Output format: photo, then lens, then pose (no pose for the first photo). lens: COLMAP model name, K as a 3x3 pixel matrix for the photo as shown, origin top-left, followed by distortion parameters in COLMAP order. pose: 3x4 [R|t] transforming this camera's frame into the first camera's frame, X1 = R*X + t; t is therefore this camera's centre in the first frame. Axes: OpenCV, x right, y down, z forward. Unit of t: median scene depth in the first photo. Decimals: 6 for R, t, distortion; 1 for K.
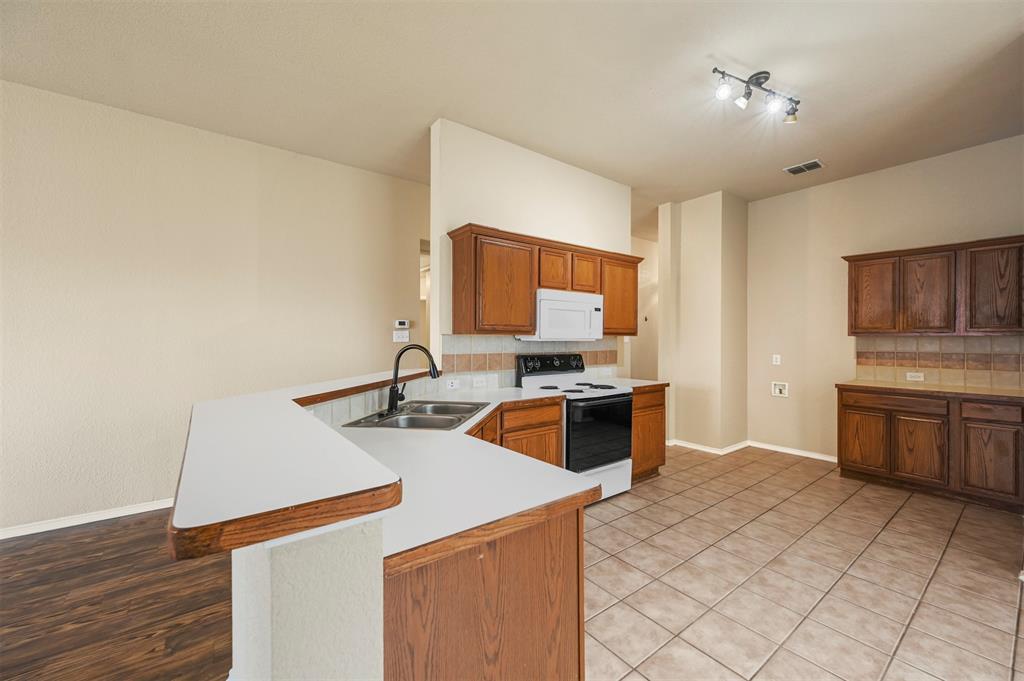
lens RADIAL K [[402.0, 0, 516.0], [0, 402.0, 339.0], [0, 0, 1]] dist [-0.003129, 0.000686]
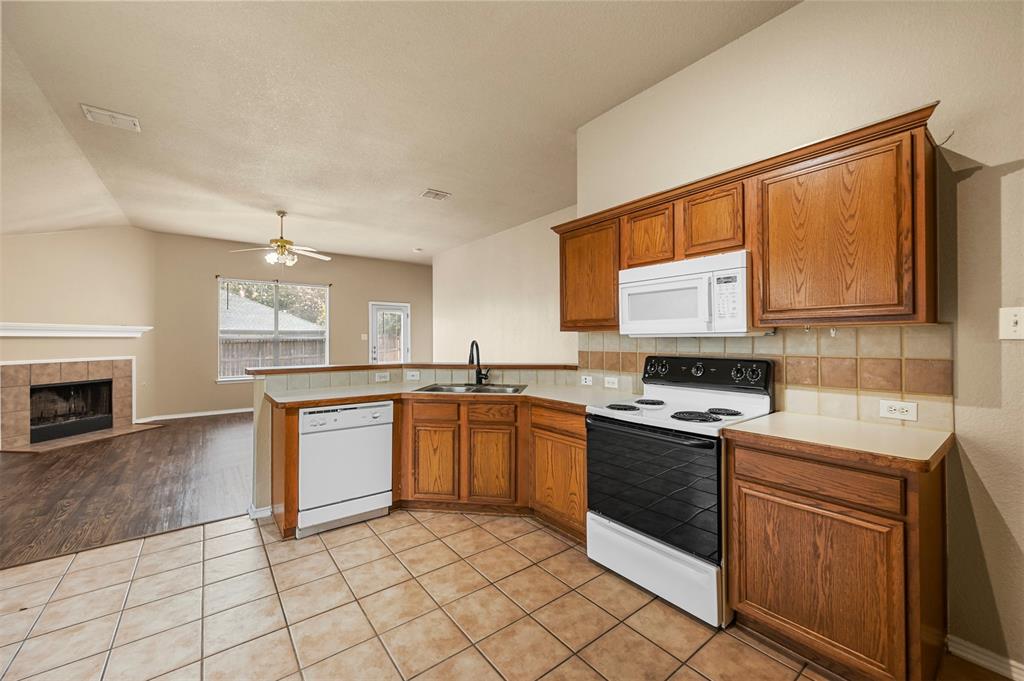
lens RADIAL K [[402.0, 0, 516.0], [0, 402.0, 339.0], [0, 0, 1]] dist [-0.003129, 0.000686]
pose [[0.010890, -0.003266, -0.999935, 0.863690], [0.003602, 0.999988, -0.003227, 0.010003], [0.999934, -0.003567, 0.010902, 0.811708]]
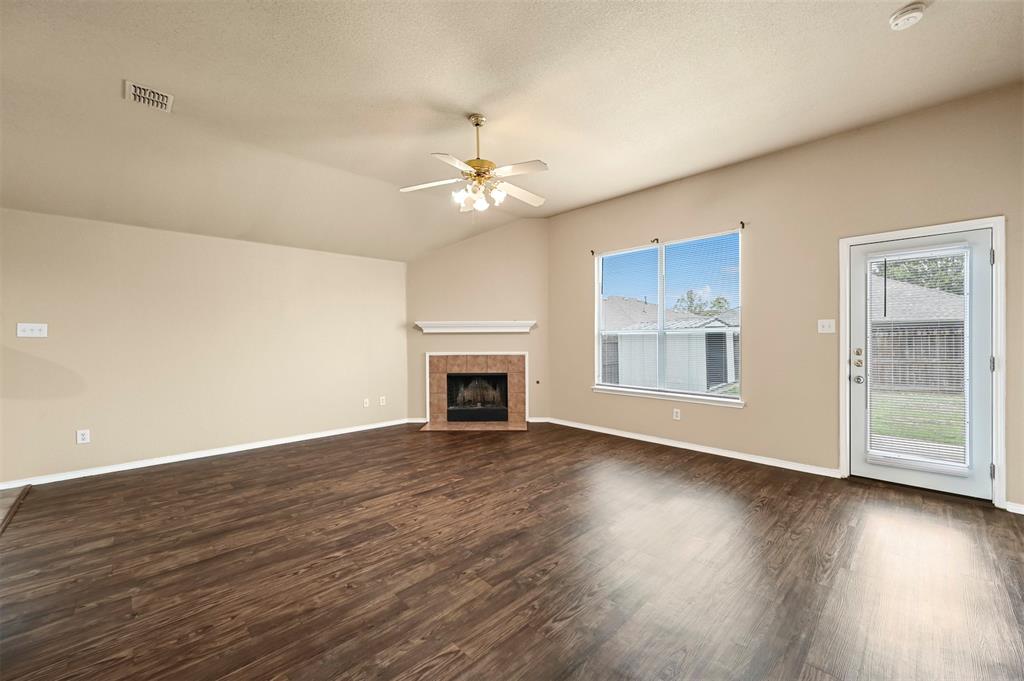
lens RADIAL K [[402.0, 0, 516.0], [0, 402.0, 339.0], [0, 0, 1]] dist [-0.003129, 0.000686]
pose [[-0.992501, 0.004015, -0.122167, -0.830841], [0.003763, 0.999990, 0.002288, 0.015705], [0.122175, 0.001811, -0.992507, 0.851115]]
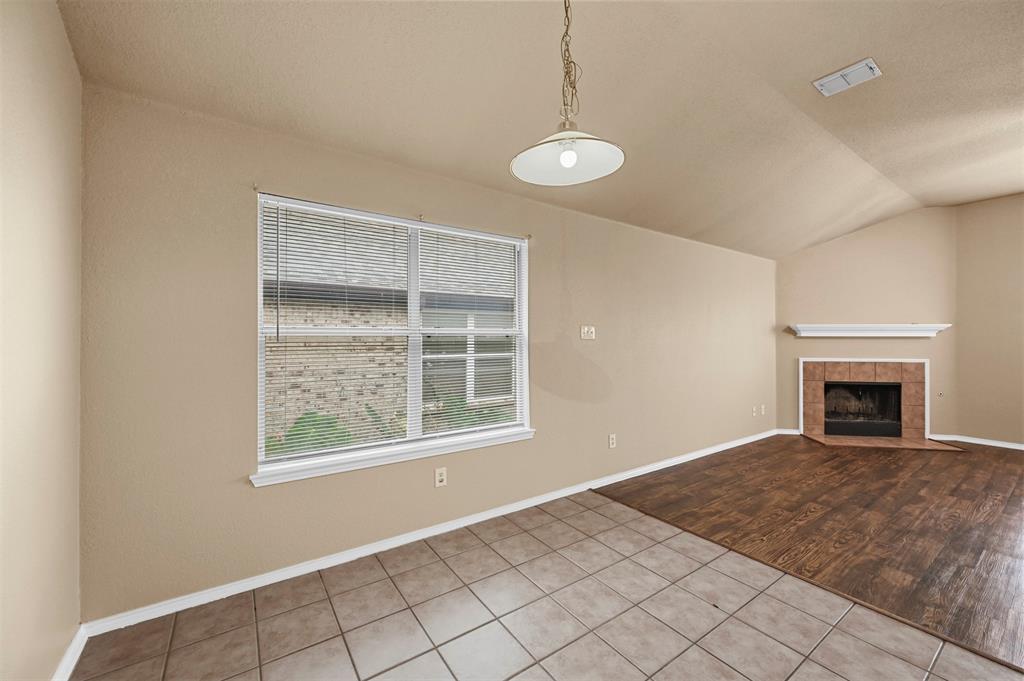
lens RADIAL K [[402.0, 0, 516.0], [0, 402.0, 339.0], [0, 0, 1]] dist [-0.003129, 0.000686]
pose [[-0.999294, -0.005029, 0.037233, 0.529622], [-0.005135, 0.999983, -0.002744, 0.010767], [-0.037218, -0.002933, -0.999303, 0.694058]]
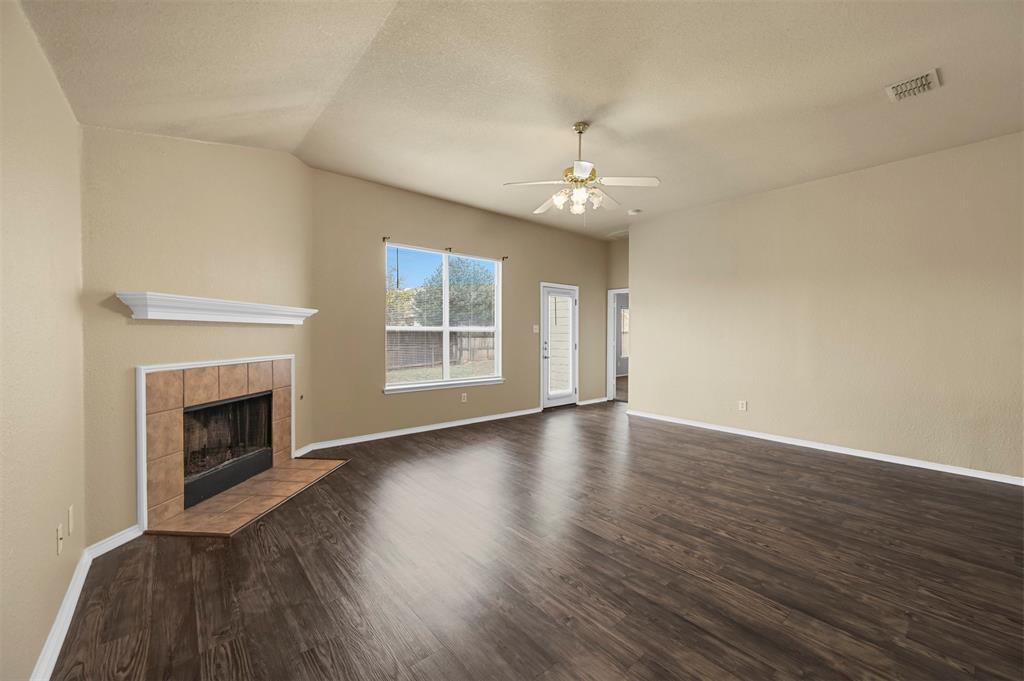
lens RADIAL K [[402.0, 0, 516.0], [0, 402.0, 339.0], [0, 0, 1]] dist [-0.003129, 0.000686]
pose [[0.055619, 0.010427, -0.998398, 0.194706], [-0.005153, 0.999935, 0.010156, 0.016010], [0.998439, 0.004580, 0.055669, -0.397405]]
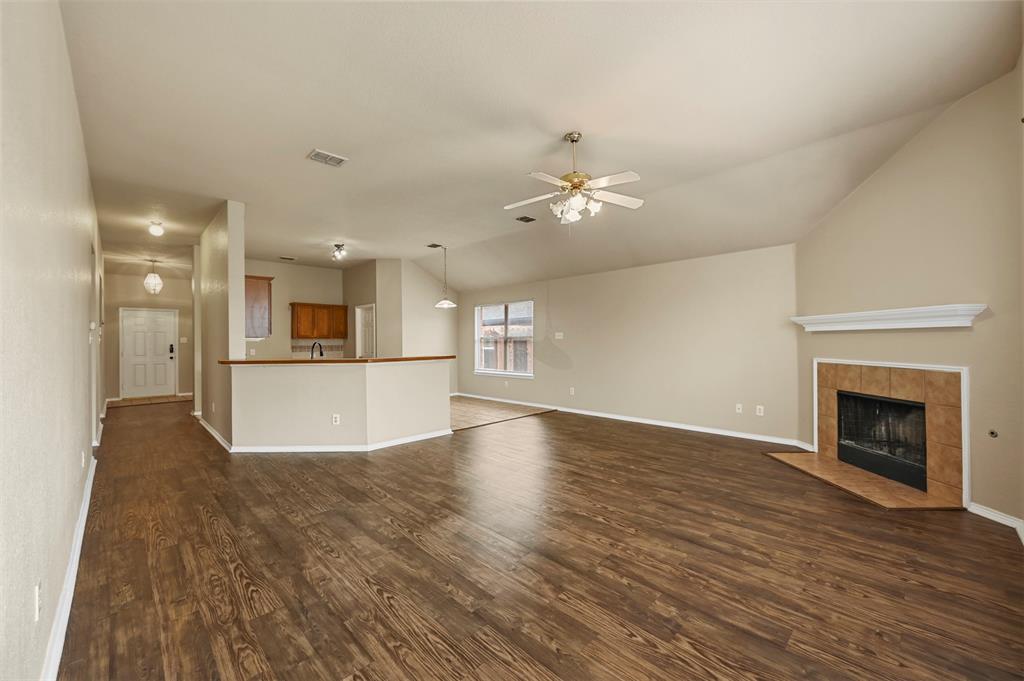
lens RADIAL K [[402.0, 0, 516.0], [0, 402.0, 339.0], [0, 0, 1]] dist [-0.003129, 0.000686]
pose [[-0.132395, 0.002727, 0.991193, -1.904520], [0.009172, 0.999957, -0.001526, 0.007905], [-0.991155, 0.008889, -0.132414, 0.130333]]
